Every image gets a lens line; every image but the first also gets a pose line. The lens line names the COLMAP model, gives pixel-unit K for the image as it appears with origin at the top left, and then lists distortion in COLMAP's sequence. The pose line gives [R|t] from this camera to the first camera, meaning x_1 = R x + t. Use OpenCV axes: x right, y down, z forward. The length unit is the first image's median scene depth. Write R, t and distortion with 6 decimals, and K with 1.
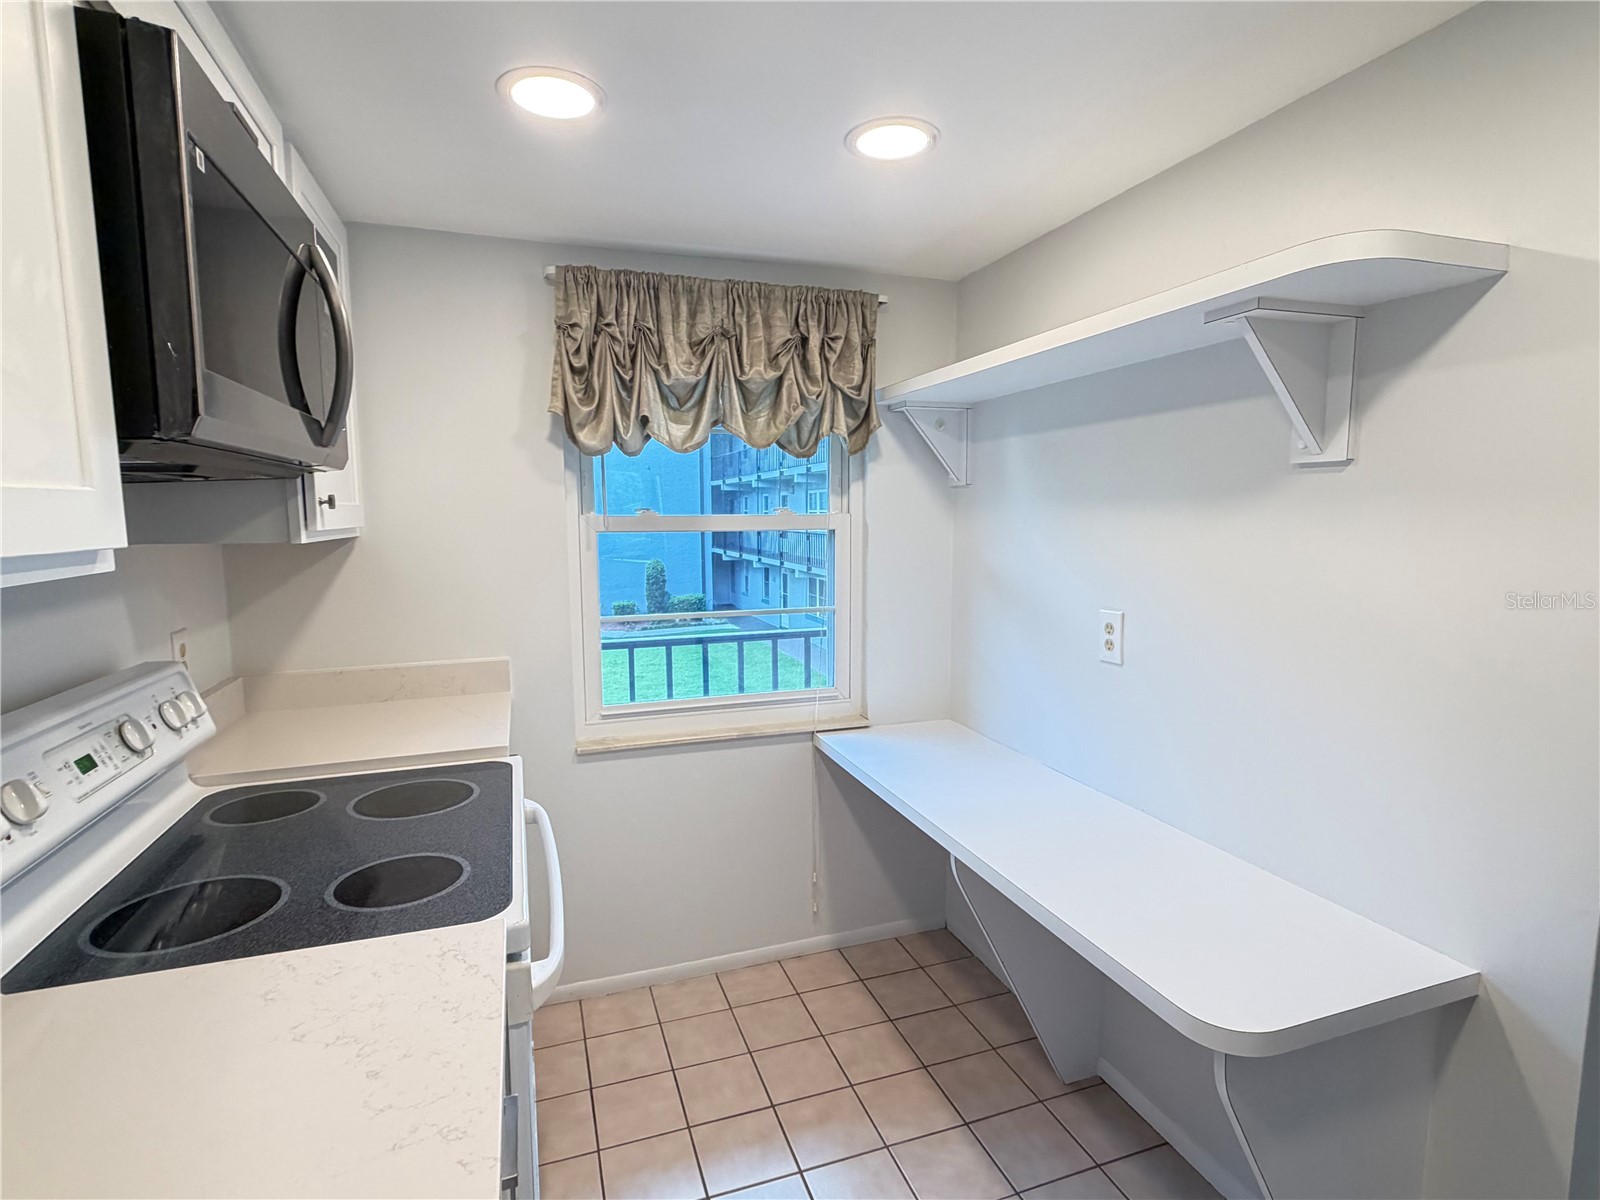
lens RADIAL K [[801.0, 0, 798.7], [0, 801.0, 602.5], [0, 0, 1]] dist [-0.003598, -0.000391]
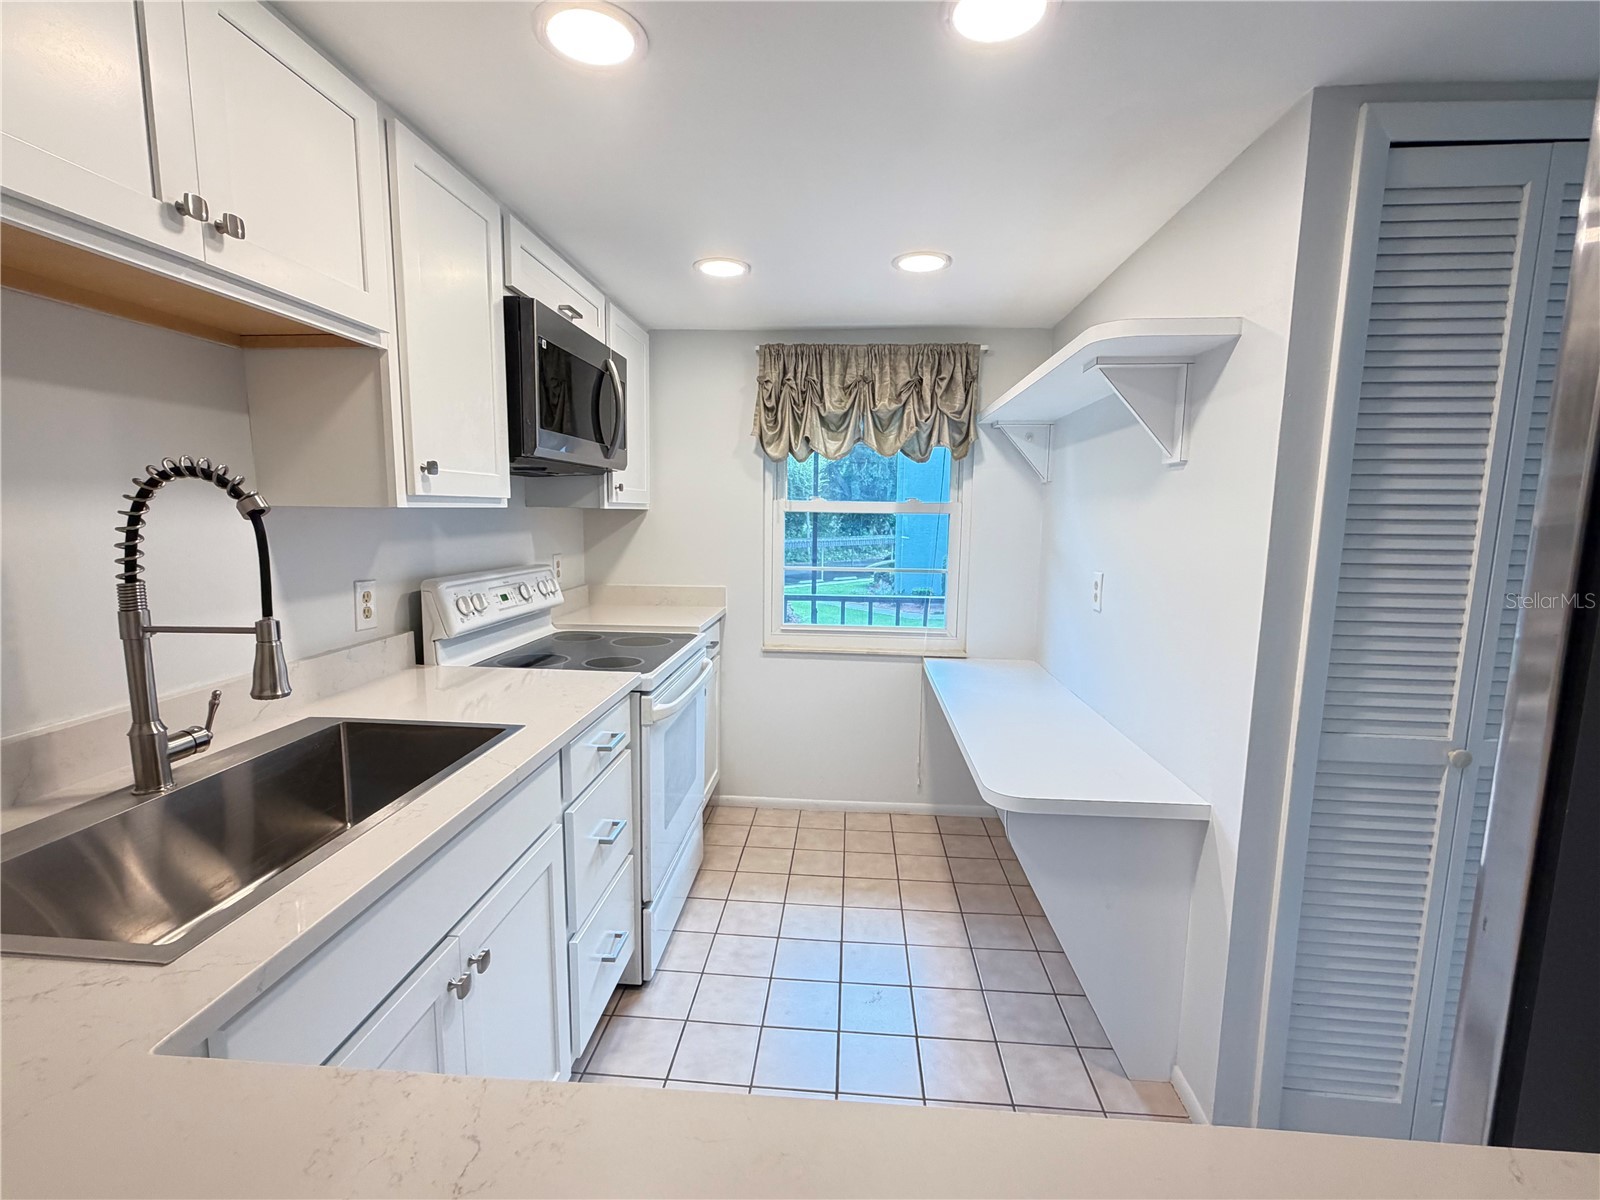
lens RADIAL K [[715.9, 0, 800.0], [0, 715.9, 600.0], [0, 0, 1]] dist [-0.000254, -0.000209]
pose [[0.919213, 0.067485, -0.387935, 0.351583], [-0.063676, 0.997713, 0.022683, 0.054704], [0.388579, 0.003852, 0.921407, -0.290438]]
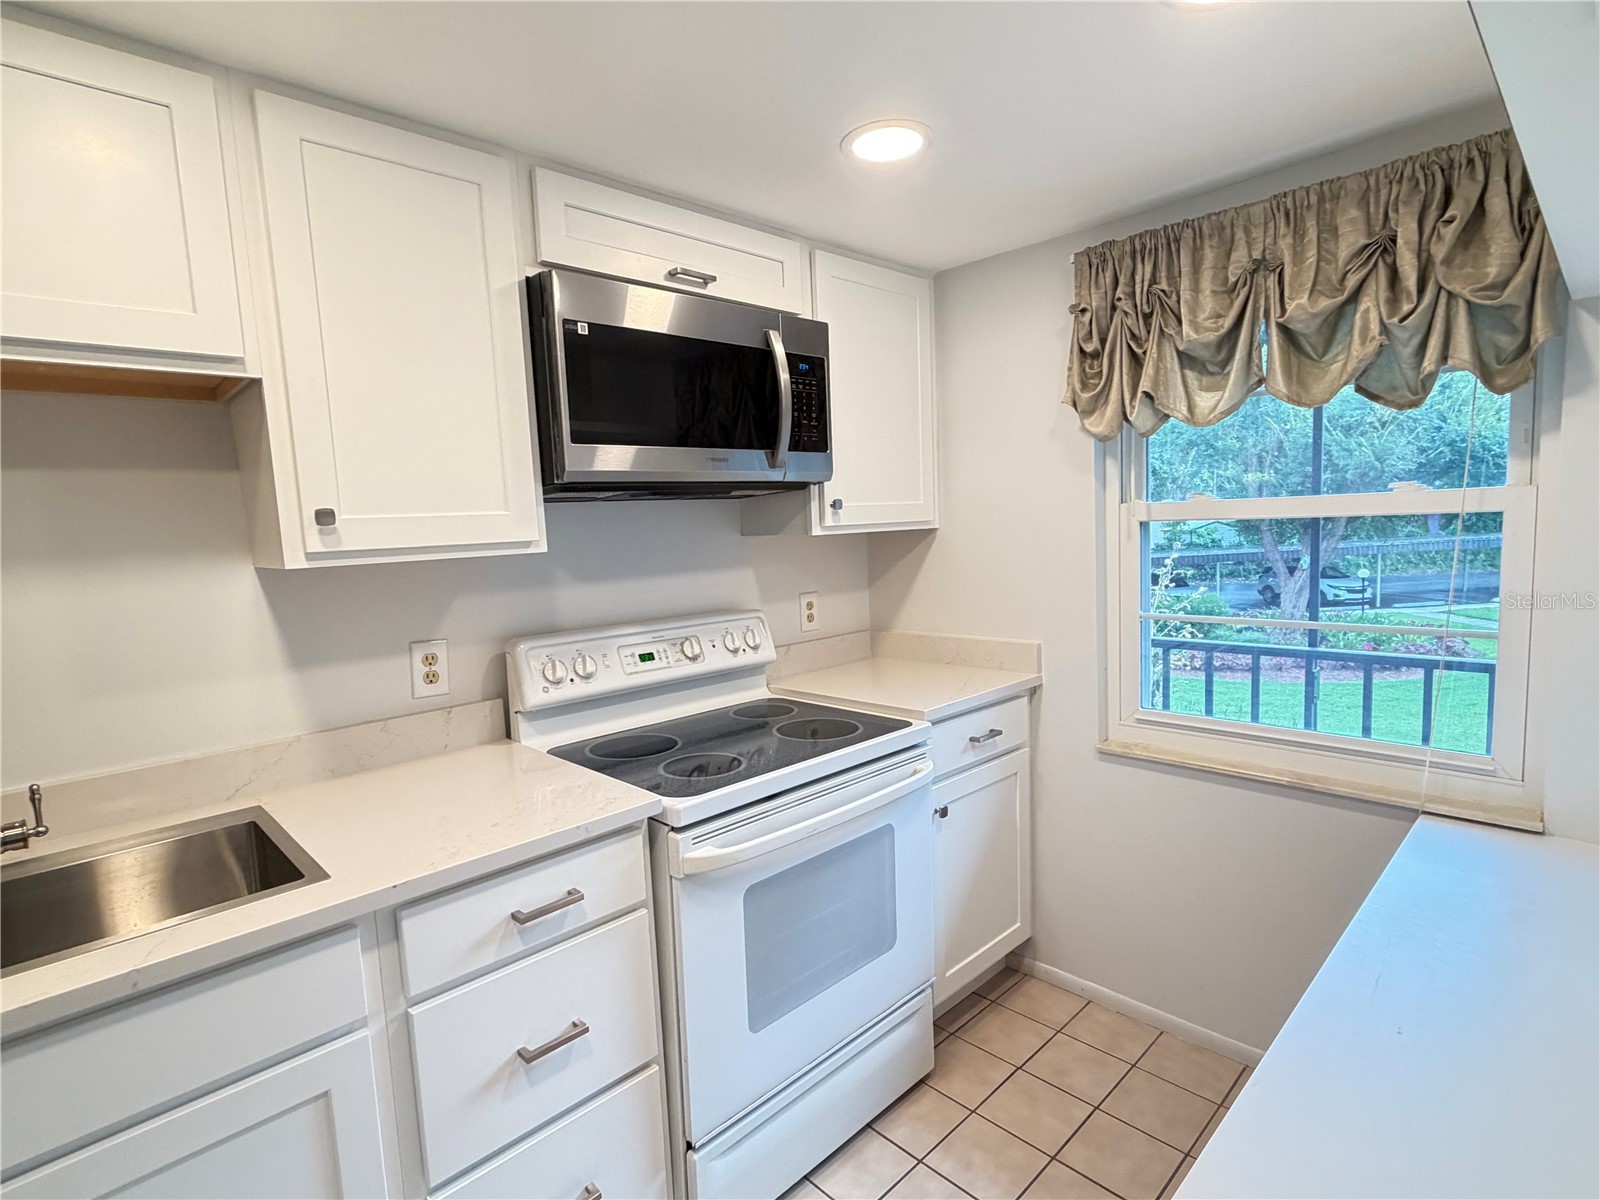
lens RADIAL K [[801.0, 0, 798.7], [0, 801.0, 602.5], [0, 0, 1]] dist [-0.003598, -0.000391]
pose [[0.426357, 0.079080, -0.901092, 0.452983], [-0.061408, 0.996403, 0.058389, -0.025605], [0.902468, 0.030440, 0.429679, 0.263485]]
